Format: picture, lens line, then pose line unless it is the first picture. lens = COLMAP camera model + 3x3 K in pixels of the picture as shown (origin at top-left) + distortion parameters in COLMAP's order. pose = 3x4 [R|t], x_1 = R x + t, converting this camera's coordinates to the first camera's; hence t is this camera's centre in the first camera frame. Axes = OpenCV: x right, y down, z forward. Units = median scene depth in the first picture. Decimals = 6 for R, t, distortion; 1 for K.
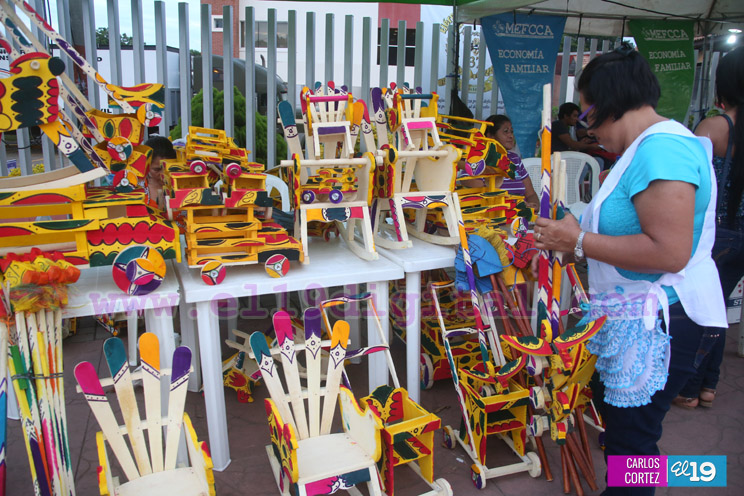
lens RADIAL K [[628.5, 0, 372.0], [0, 628.5, 248.0], [0, 0, 1]] dist [-0.144910, 0.145965]
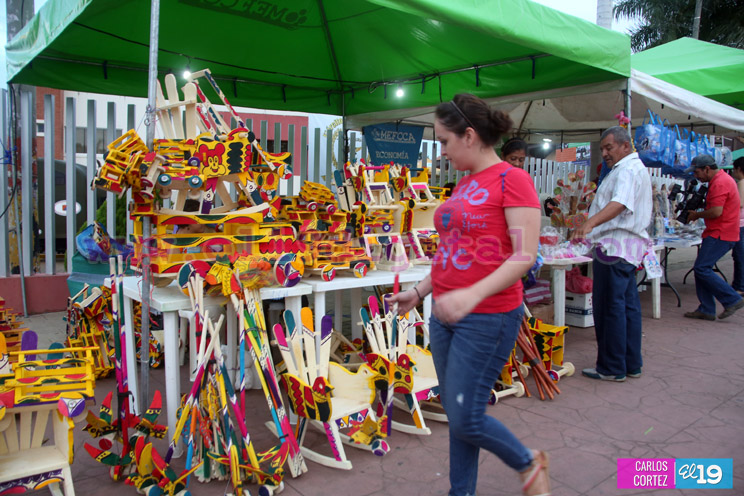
lens RADIAL K [[628.5, 0, 372.0], [0, 628.5, 248.0], [0, 0, 1]] dist [-0.144910, 0.145965]
pose [[0.944742, -0.024031, 0.326934, -0.680207], [0.080007, 0.984053, -0.158865, 0.240984], [-0.317903, 0.176243, 0.931599, -0.502984]]
